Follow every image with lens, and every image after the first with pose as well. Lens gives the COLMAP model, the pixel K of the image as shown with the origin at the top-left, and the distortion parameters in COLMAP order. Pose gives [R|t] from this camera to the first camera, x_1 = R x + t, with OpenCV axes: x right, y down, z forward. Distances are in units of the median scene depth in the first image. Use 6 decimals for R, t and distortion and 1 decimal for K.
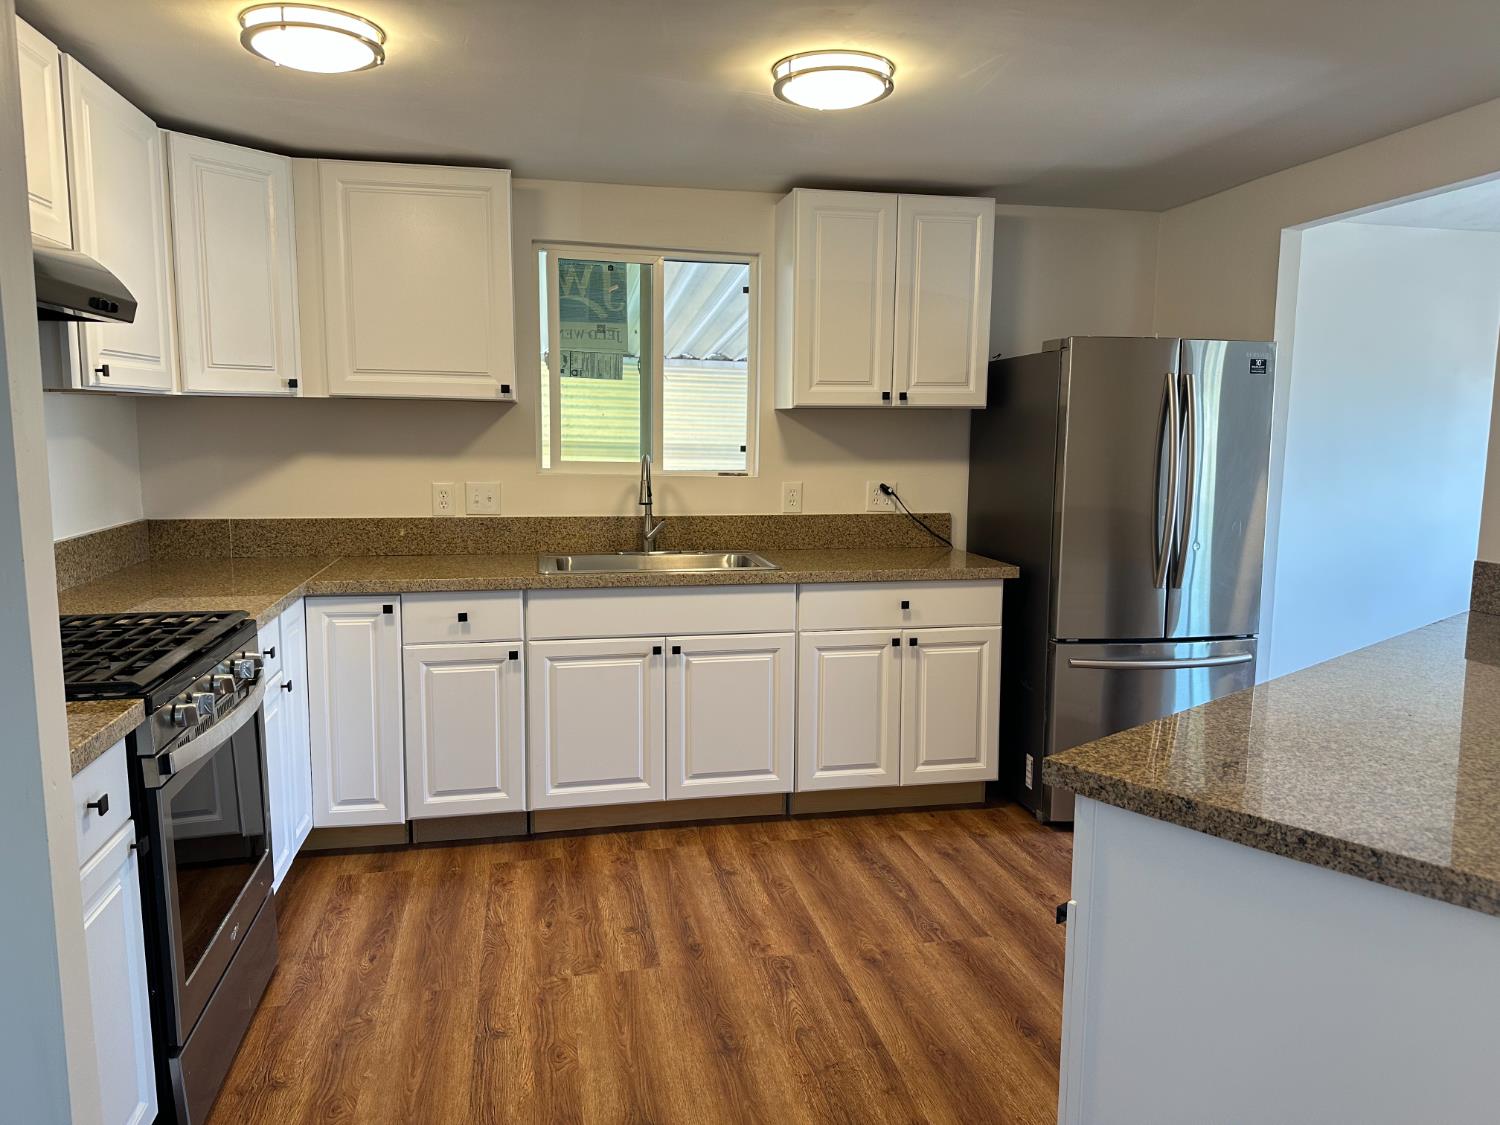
lens RADIAL K [[1063.4, 0, 756.3], [0, 1063.4, 568.5], [0, 0, 1]] dist [0.043949, -0.072428]
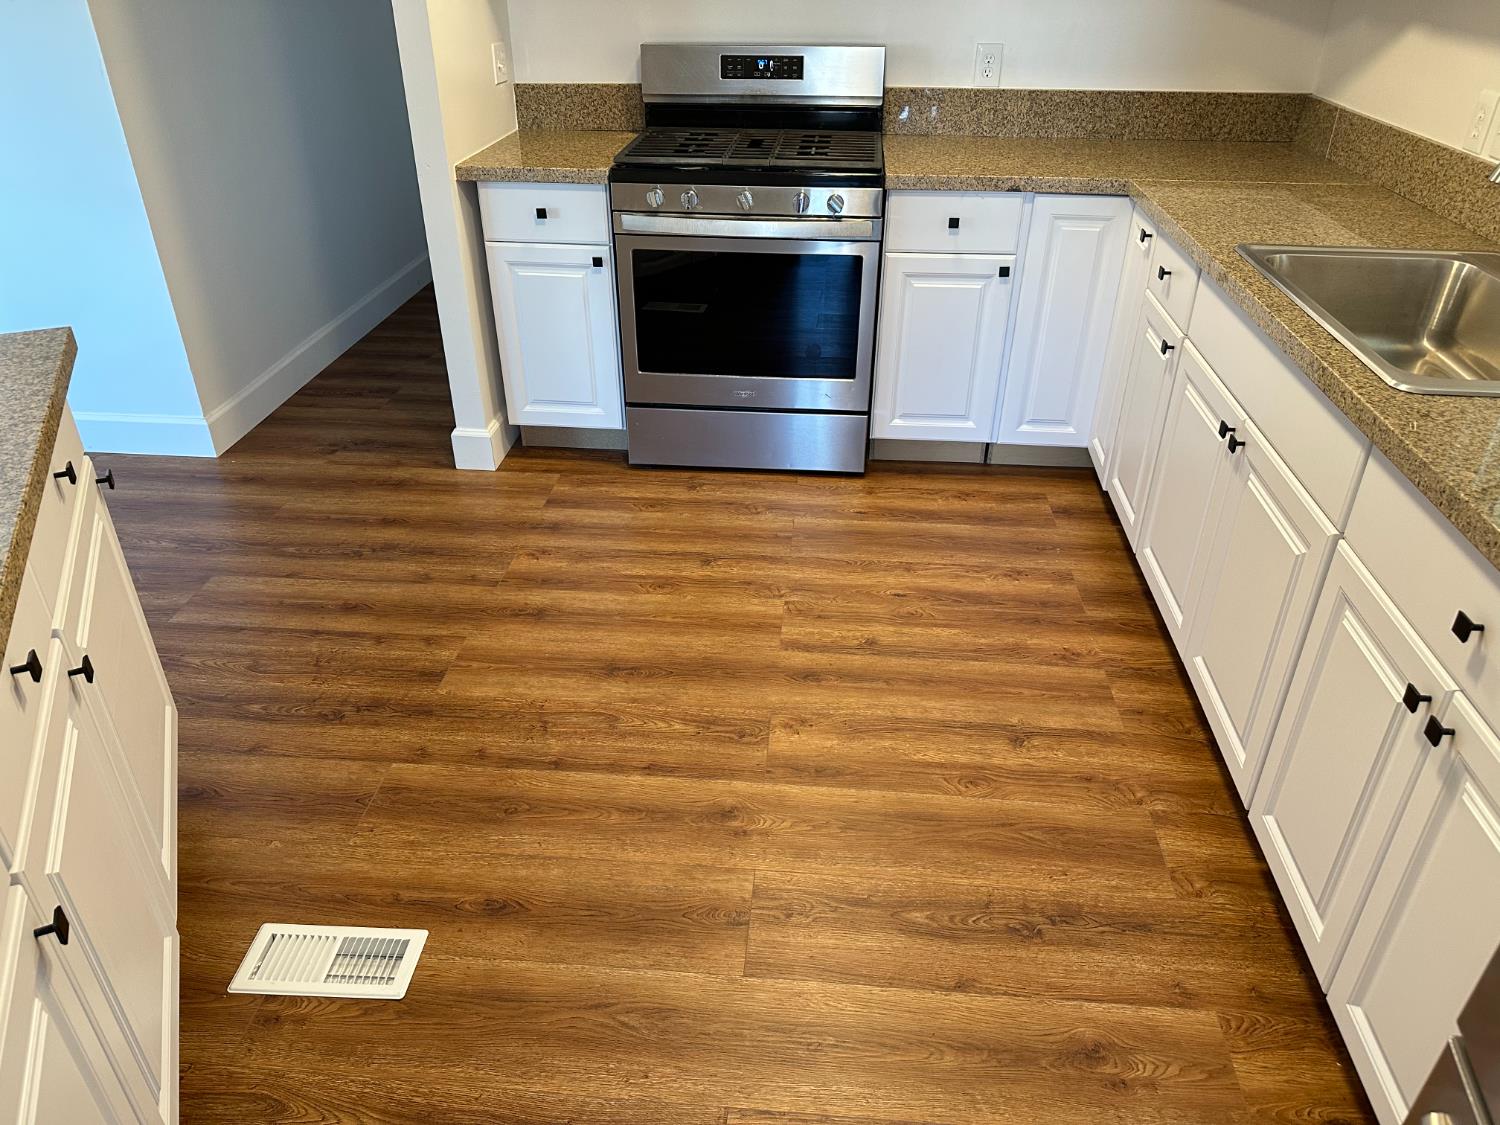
lens RADIAL K [[1063.4, 0, 757.5], [0, 1063.4, 574.8], [0, 0, 1]] dist [0.043949, -0.072428]
pose [[-0.296872, 0.486530, -0.821678, 0.510902], [-0.137822, 0.829631, 0.541034, -0.141055], [0.944919, 0.273864, -0.179240, 0.900740]]
